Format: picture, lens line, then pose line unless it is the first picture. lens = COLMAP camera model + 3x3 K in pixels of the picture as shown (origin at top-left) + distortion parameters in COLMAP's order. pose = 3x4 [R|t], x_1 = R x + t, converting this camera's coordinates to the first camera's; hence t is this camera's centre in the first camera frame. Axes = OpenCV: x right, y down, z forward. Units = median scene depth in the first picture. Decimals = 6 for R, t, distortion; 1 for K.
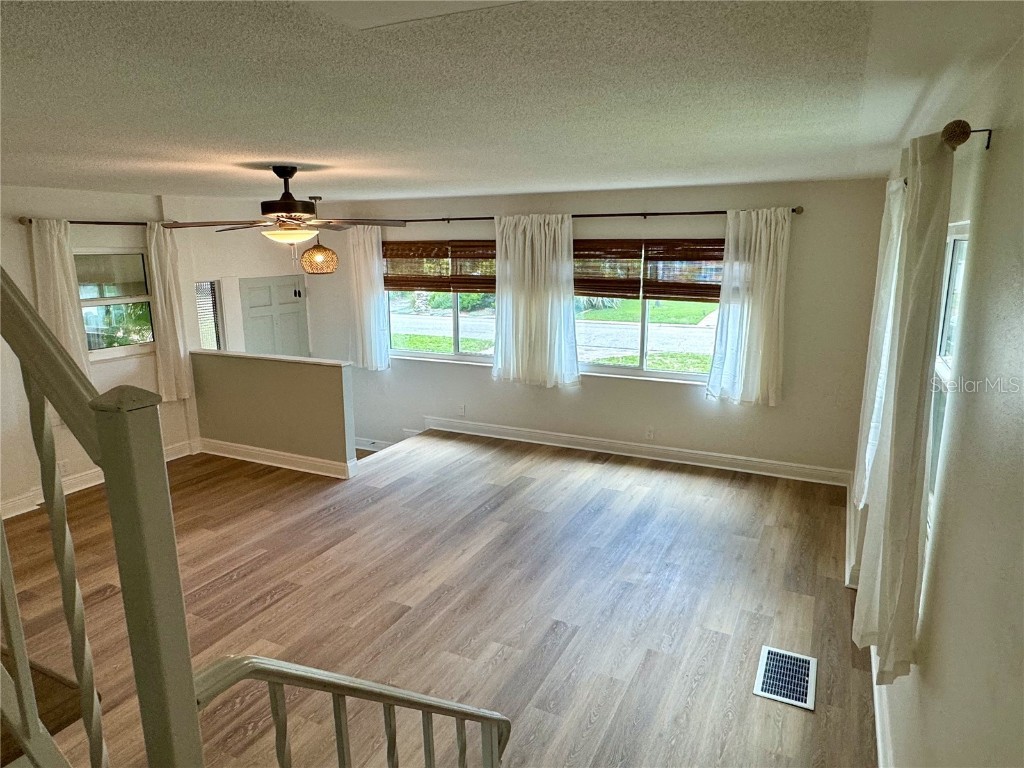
lens RADIAL K [[650.3, 0, 502.6], [0, 650.3, 385.9], [0, 0, 1]] dist [-0.000170, -0.003005]
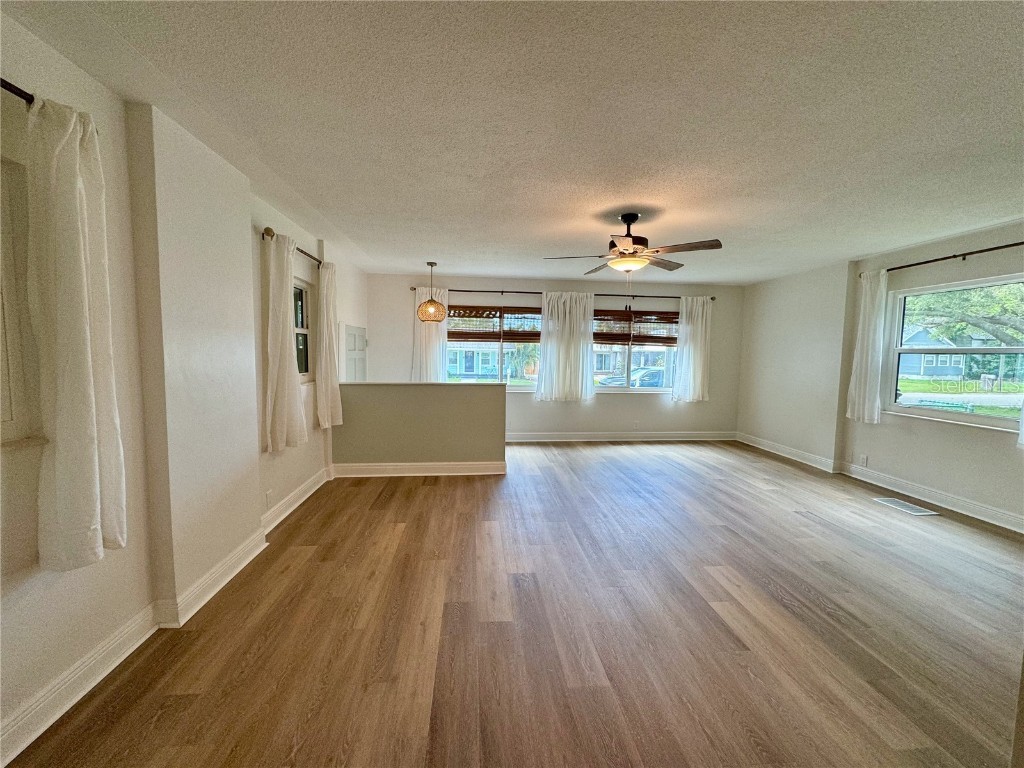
lens RADIAL K [[409.2, 0, 510.7], [0, 409.2, 383.0], [0, 0, 1]] dist [-0.002033, 0.000463]
pose [[0.841546, -0.017738, 0.539894, -0.680813], [0.093622, 0.989125, -0.113433, 0.059997], [-0.532011, 0.146005, 0.834055, 0.306654]]
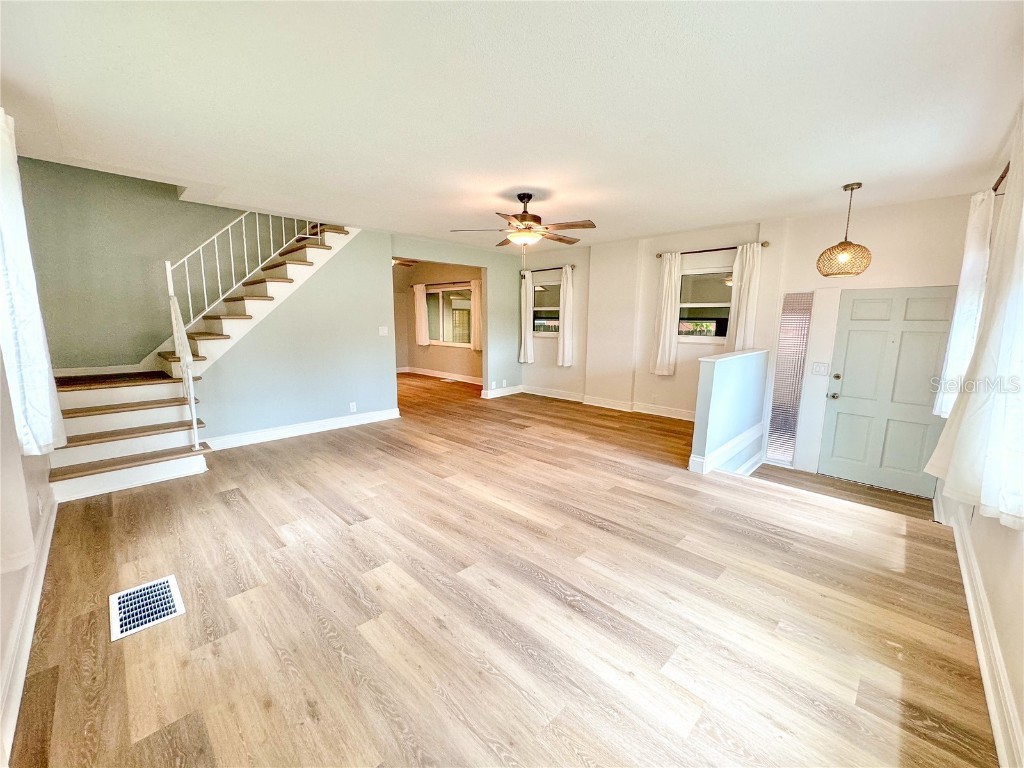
lens RADIAL K [[409.2, 0, 509.9], [0, 409.2, 382.9], [0, 0, 1]] dist [-0.002033, 0.000463]
pose [[-0.304108, 0.157564, -0.939517, 0.450648], [-0.207958, 0.951461, 0.226880, -0.079997], [0.929662, 0.264376, -0.256581, 0.891453]]
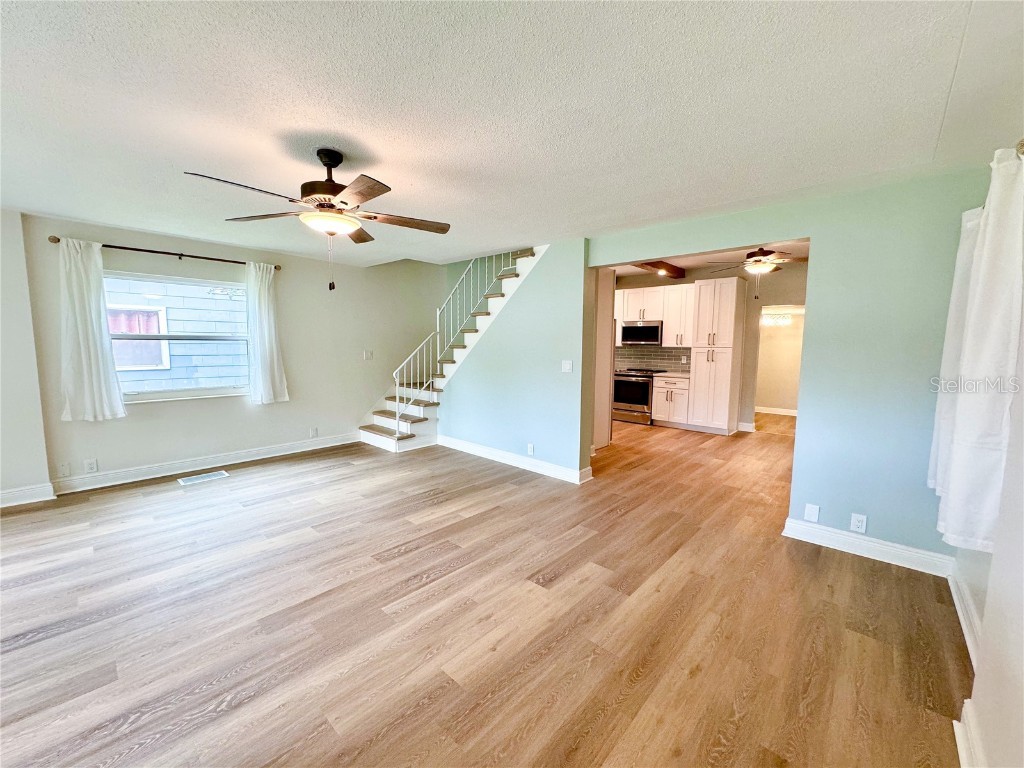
lens RADIAL K [[409.2, 0, 511.3], [0, 409.2, 384.4], [0, 0, 1]] dist [-0.002033, 0.000463]
pose [[-0.966070, -0.025655, 0.257002, -0.506476], [0.056383, 0.950106, 0.306790, -0.120029], [-0.252050, 0.310871, -0.916422, 1.060974]]
